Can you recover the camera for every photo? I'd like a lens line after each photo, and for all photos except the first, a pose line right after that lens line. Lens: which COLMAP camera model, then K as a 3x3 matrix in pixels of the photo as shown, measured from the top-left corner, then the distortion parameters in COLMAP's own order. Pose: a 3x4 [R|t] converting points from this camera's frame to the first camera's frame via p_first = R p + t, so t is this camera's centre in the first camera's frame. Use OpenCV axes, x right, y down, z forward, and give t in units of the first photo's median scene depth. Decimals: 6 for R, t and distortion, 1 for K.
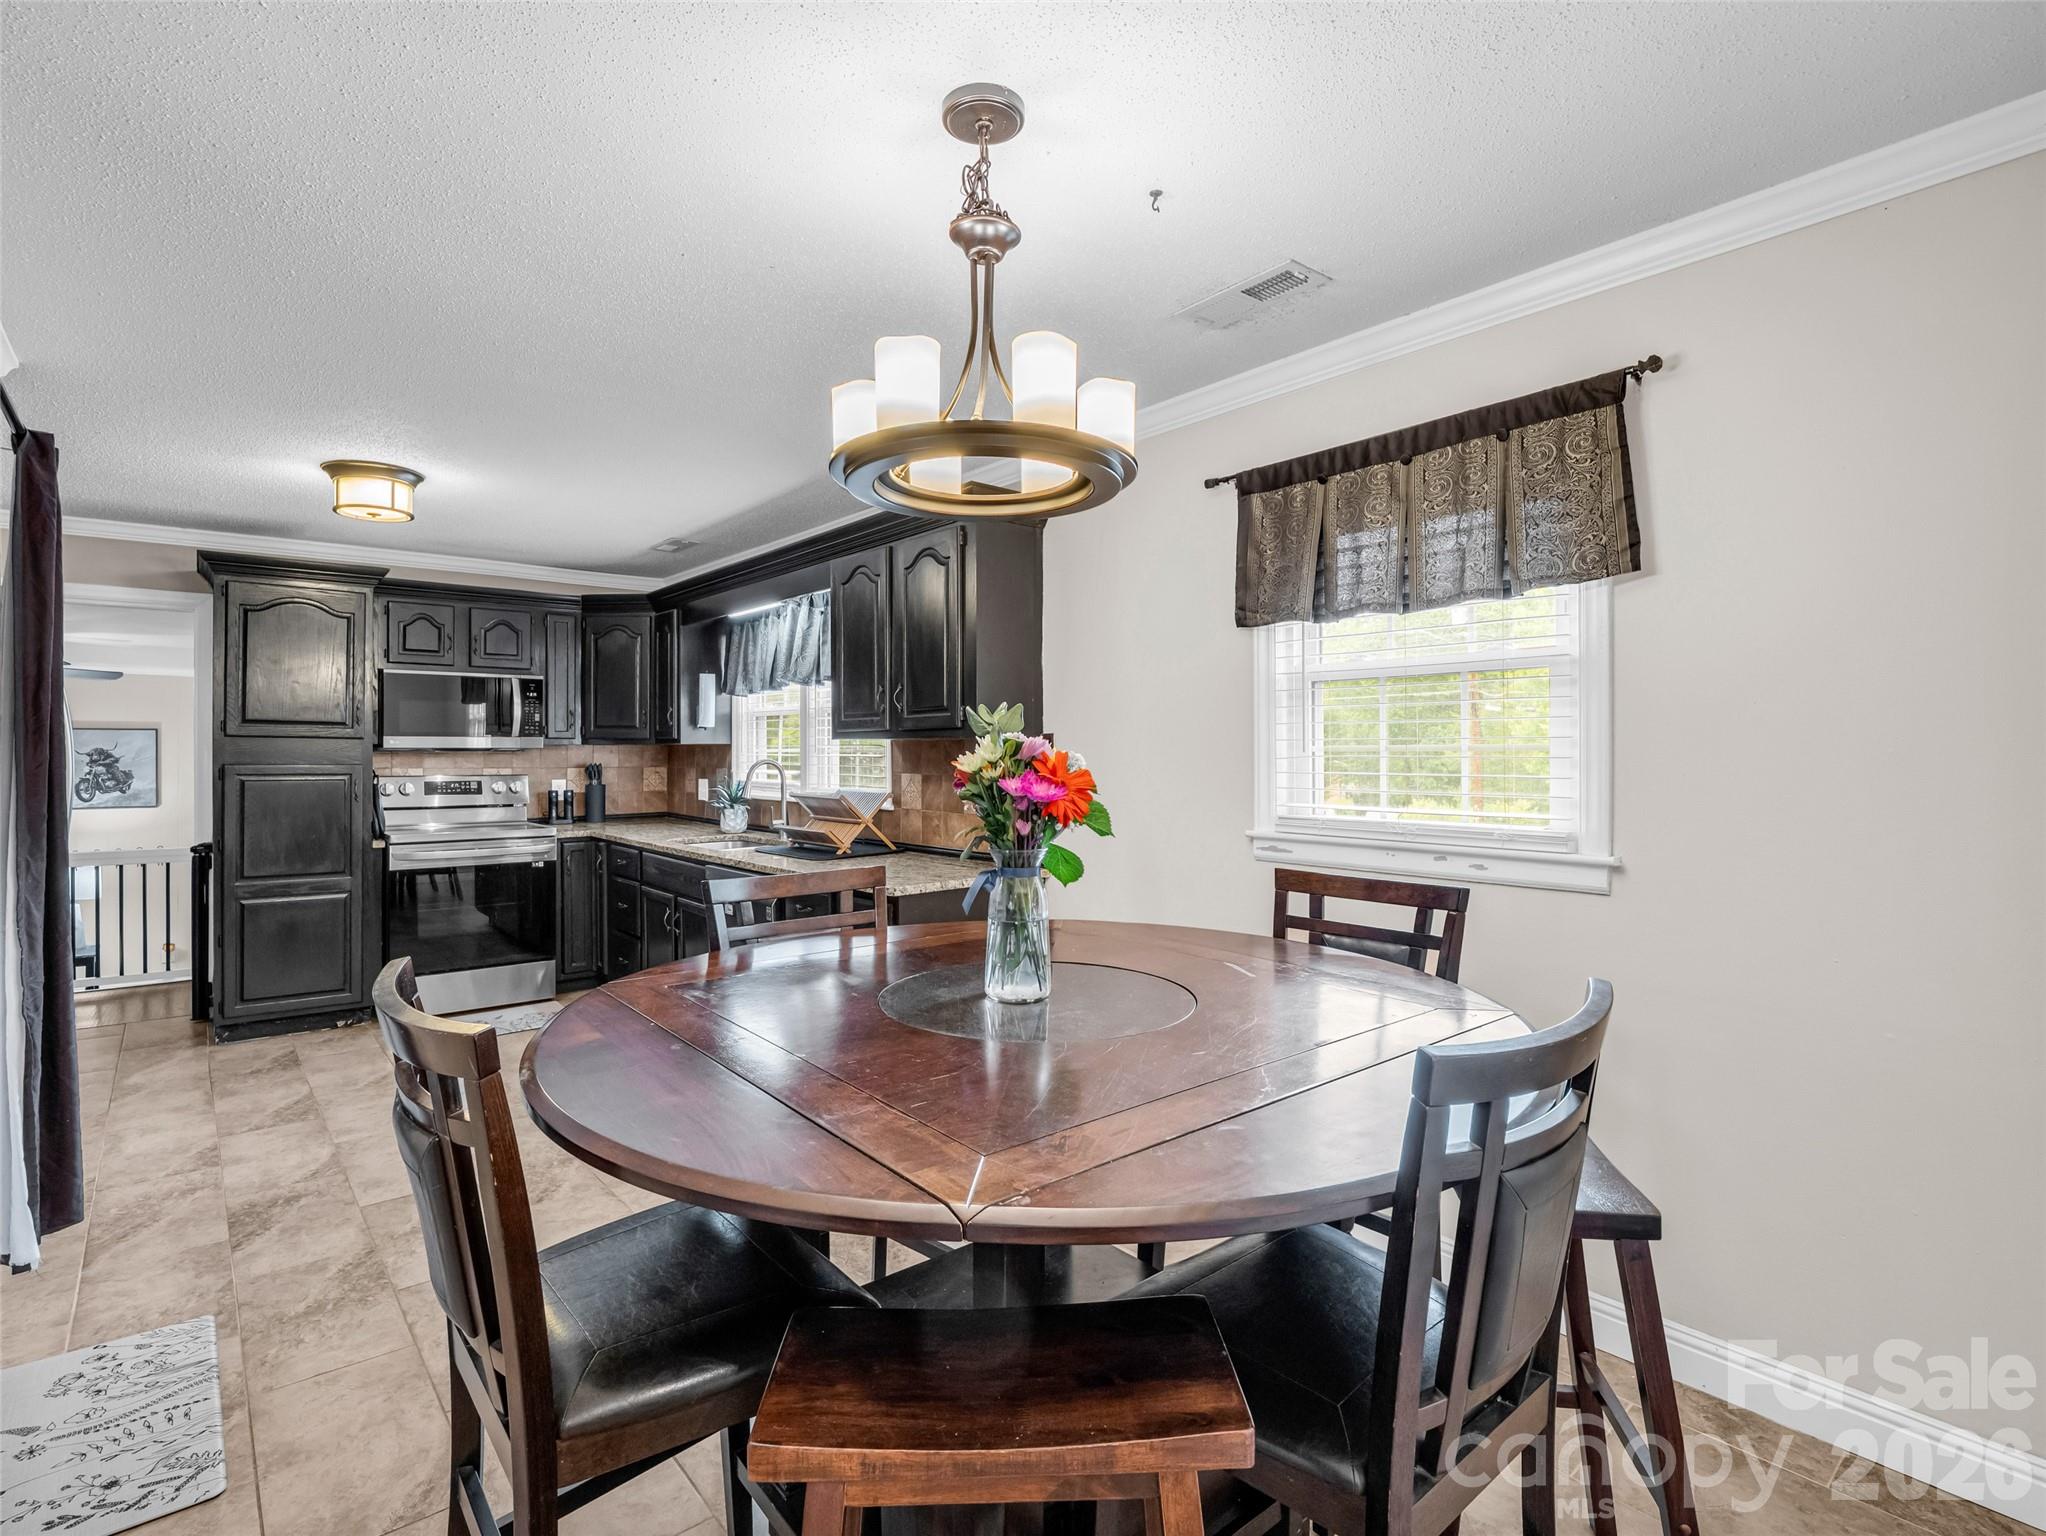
lens RADIAL K [[1015.5, 0, 1022.0], [0, 1015.5, 751.1], [0, 0, 1]] dist [-0.008122, 0.000233]
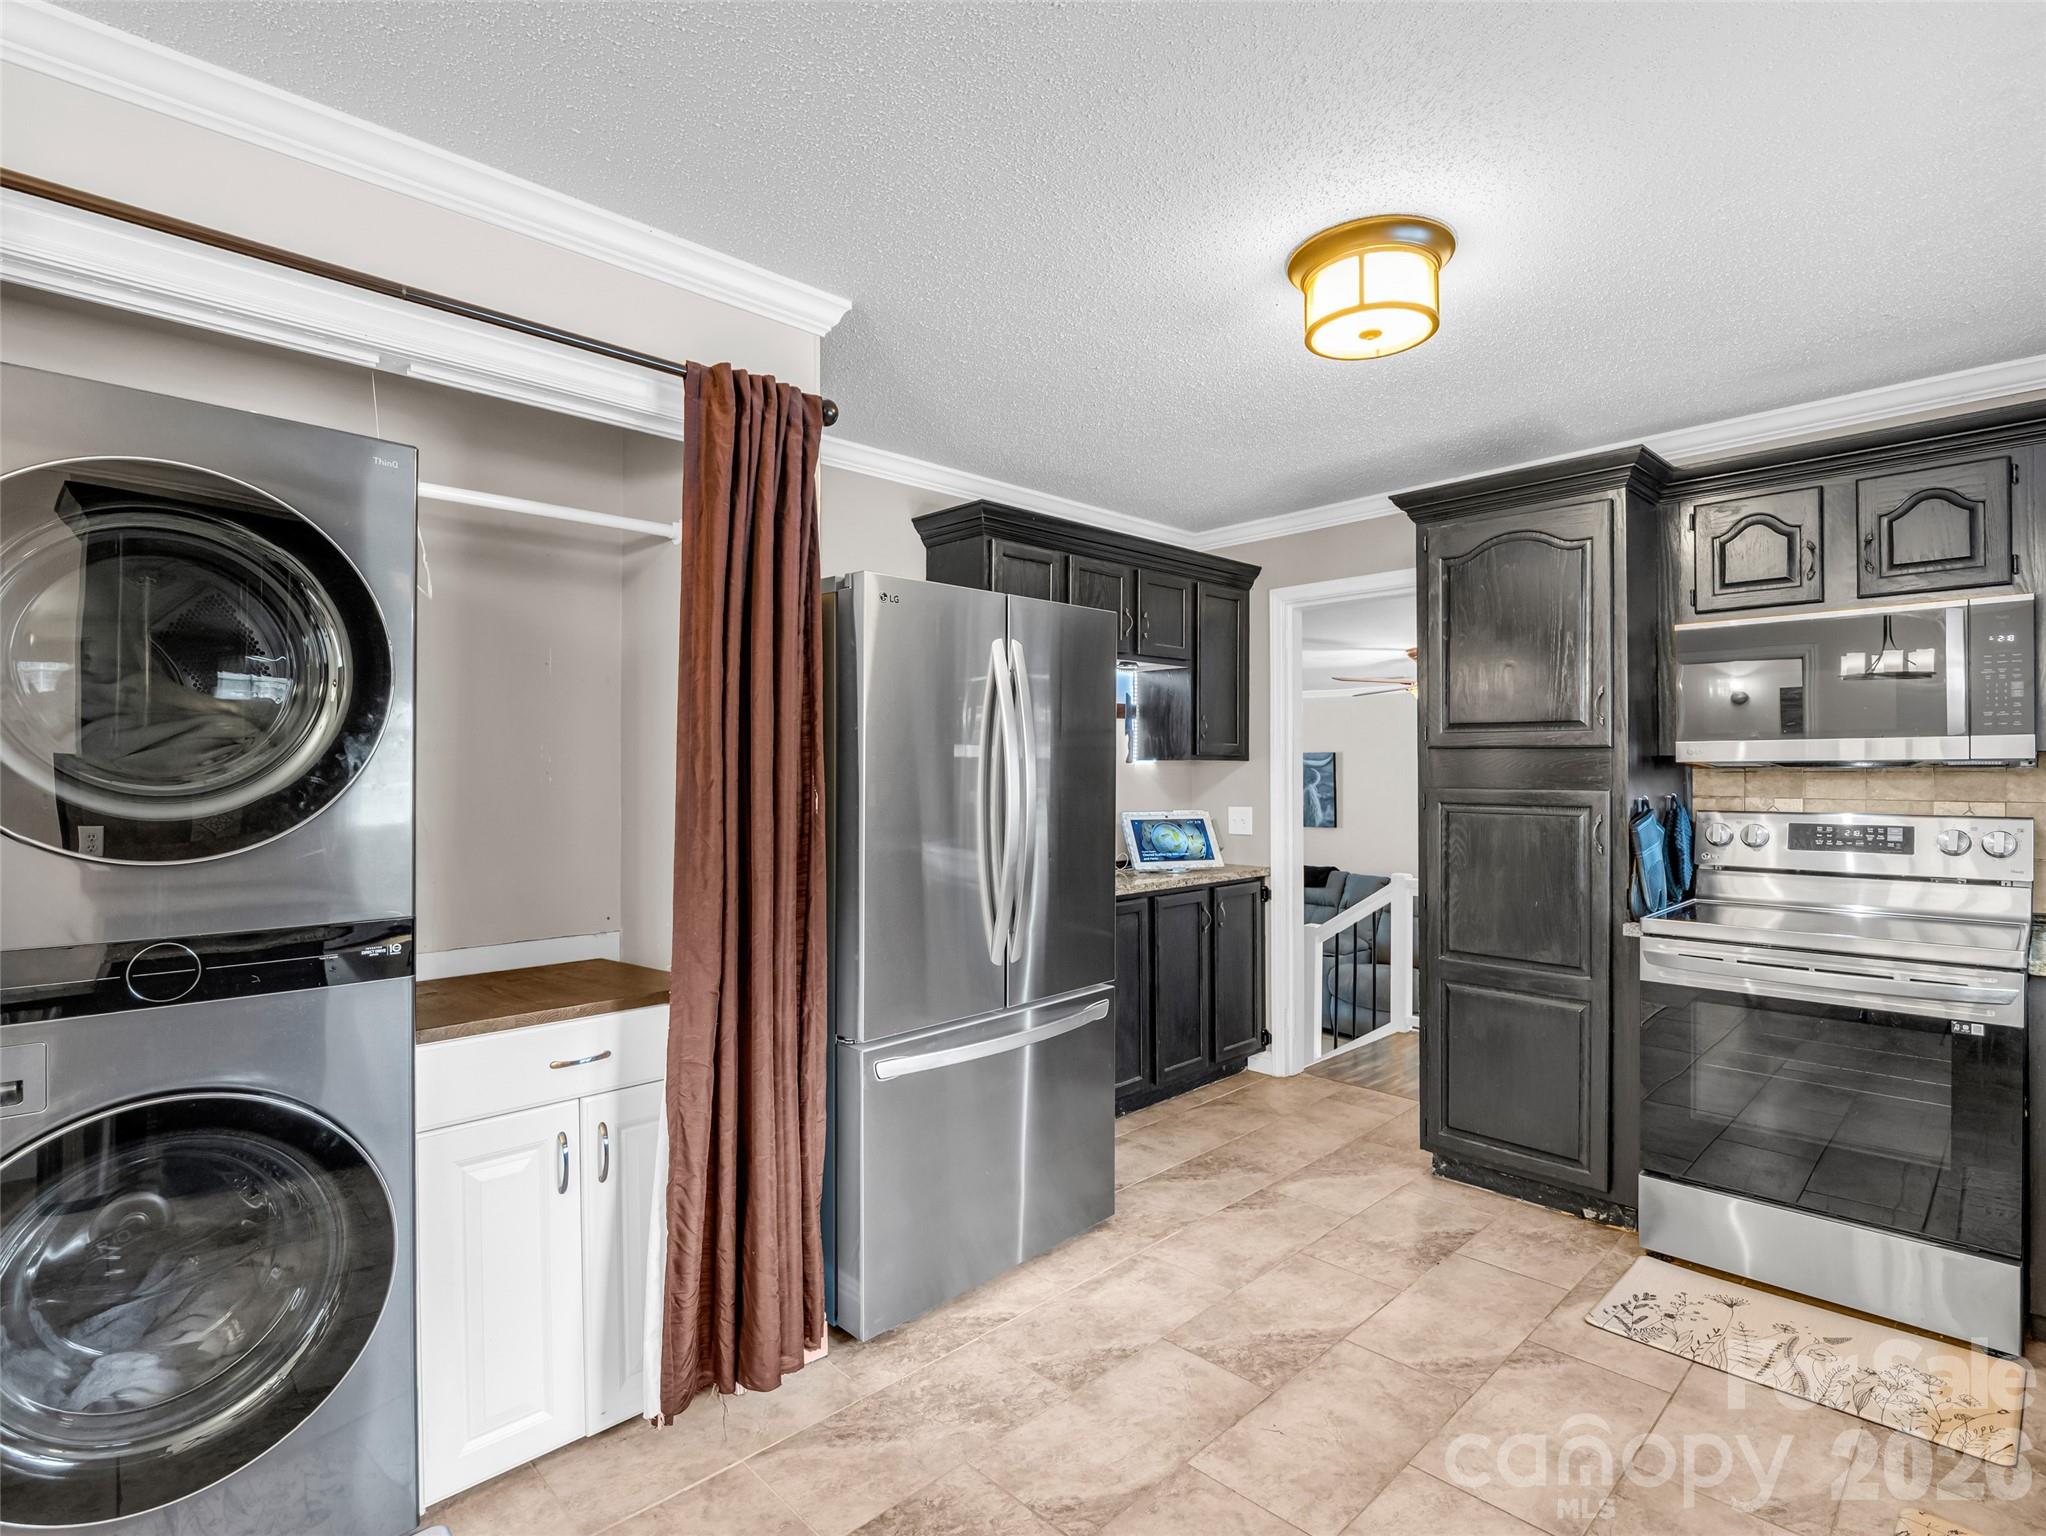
lens RADIAL K [[1020.7, 0, 1023.0], [0, 1020.7, 768.0], [0, 0, 1]] dist [-0.016840, -0.000427]
pose [[0.070367, -0.004650, -0.997510, -0.092152], [0.003445, 0.999984, -0.004418, 0.001559], [0.997515, -0.003125, 0.070382, 0.658302]]
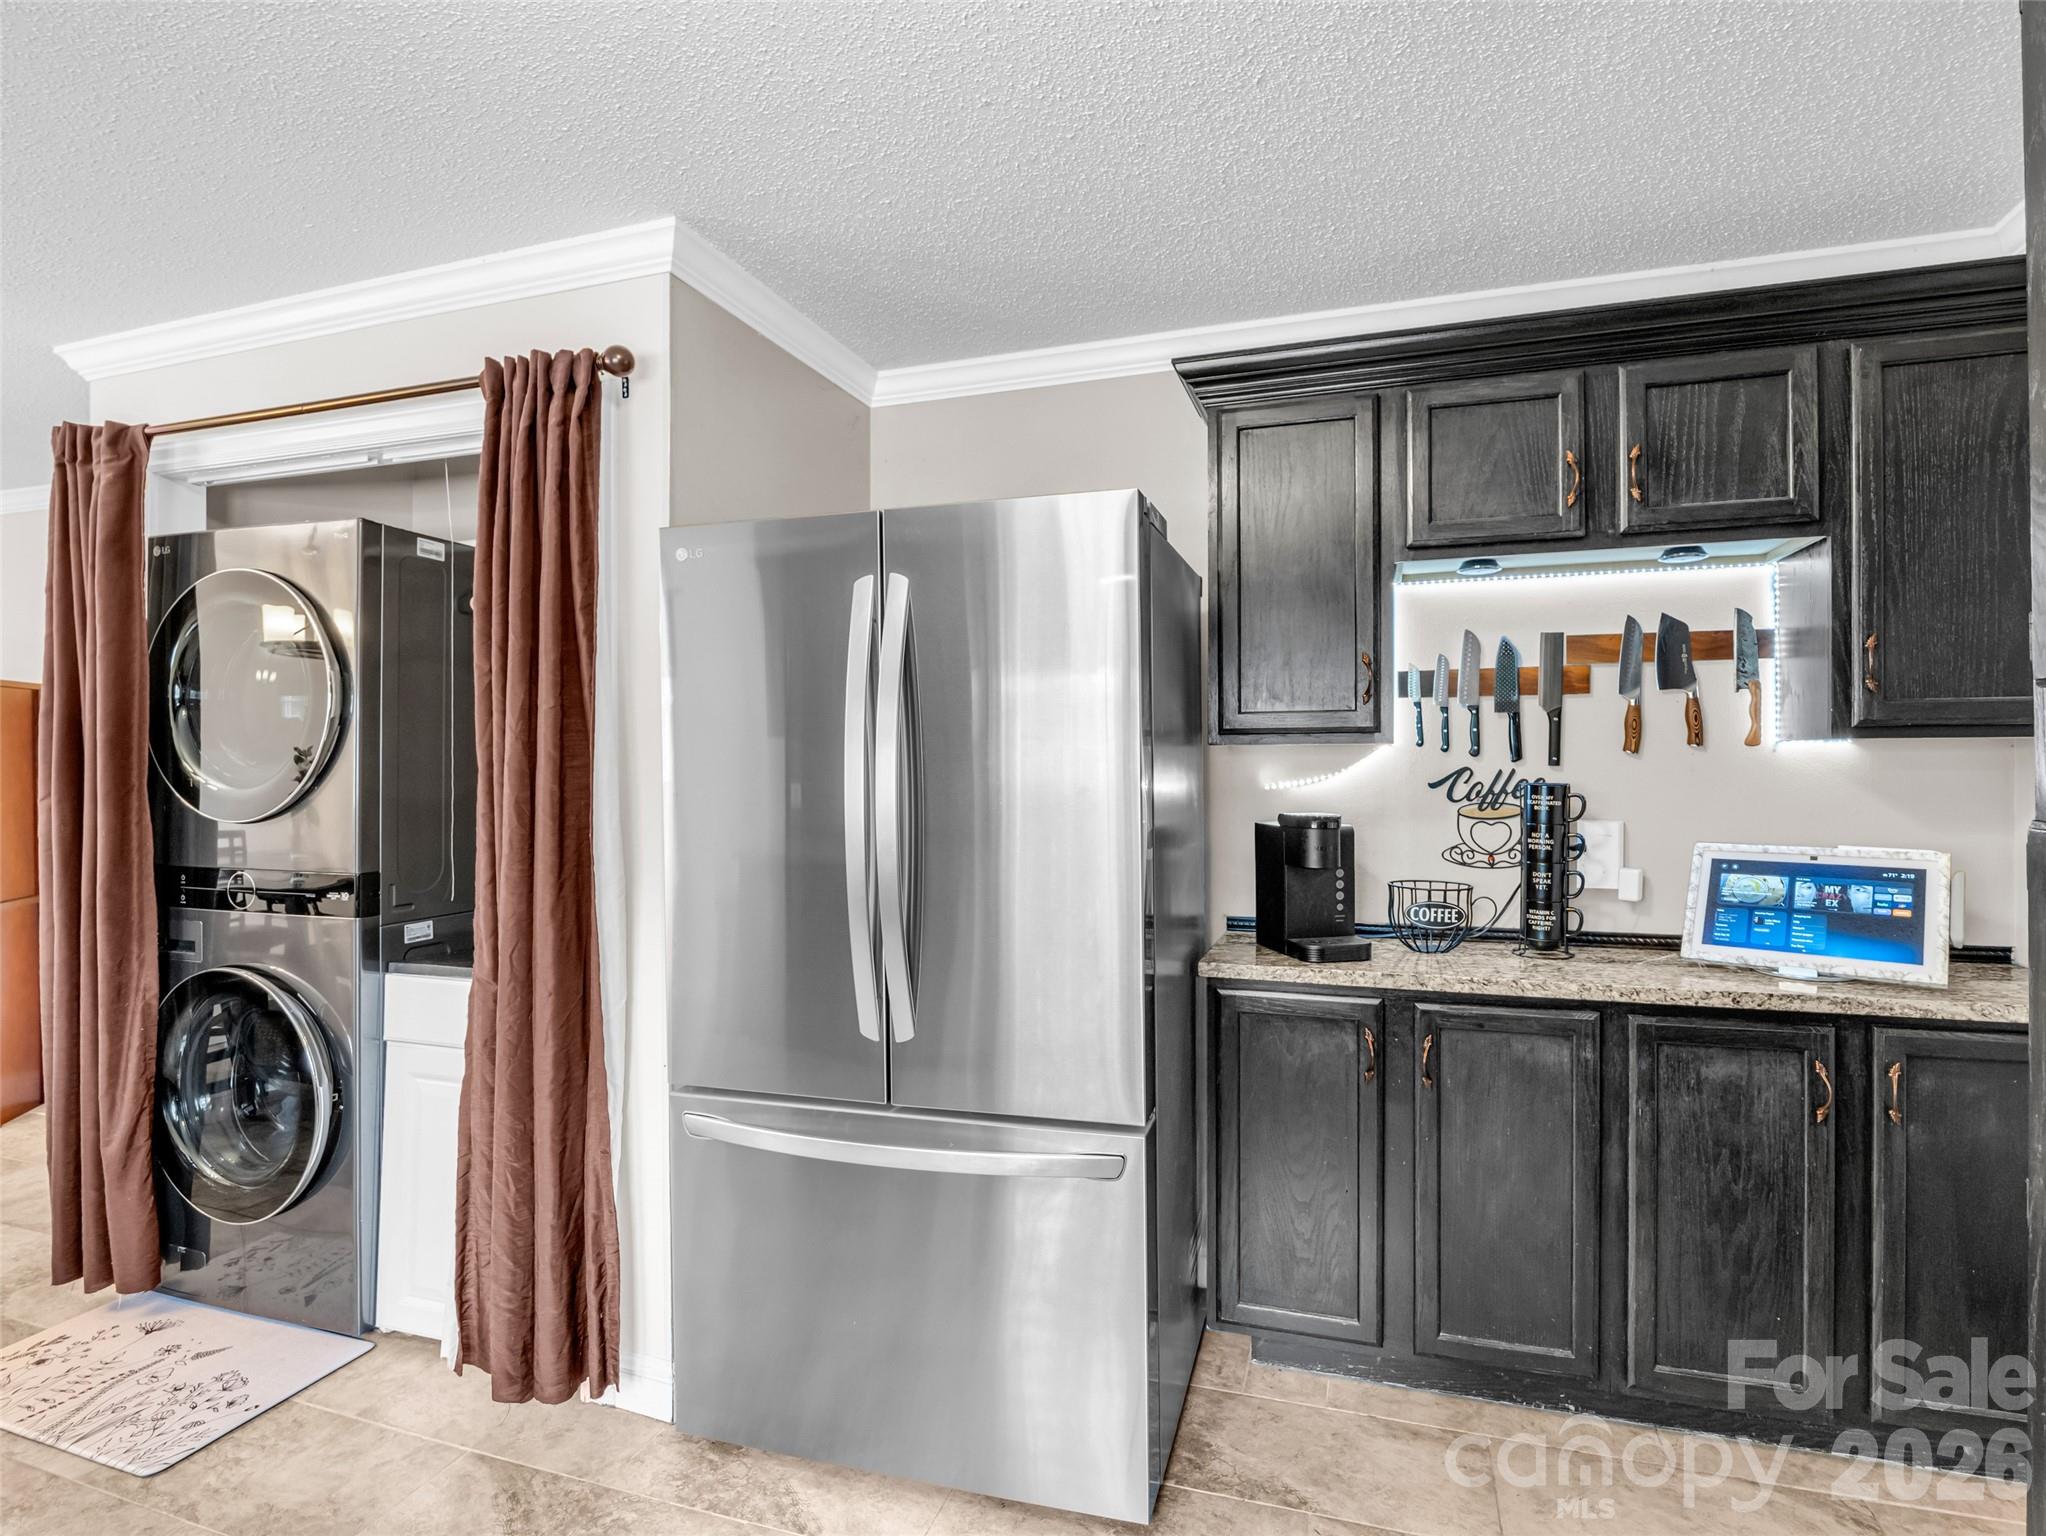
lens RADIAL K [[1015.5, 0, 1022.0], [0, 1015.5, 751.1], [0, 0, 1]] dist [-0.008122, 0.000233]
pose [[-0.848933, -0.004892, -0.528477, -0.504962], [0.000752, 0.999945, -0.010465, 0.000675], [0.528500, -0.009282, -0.848883, 1.064196]]
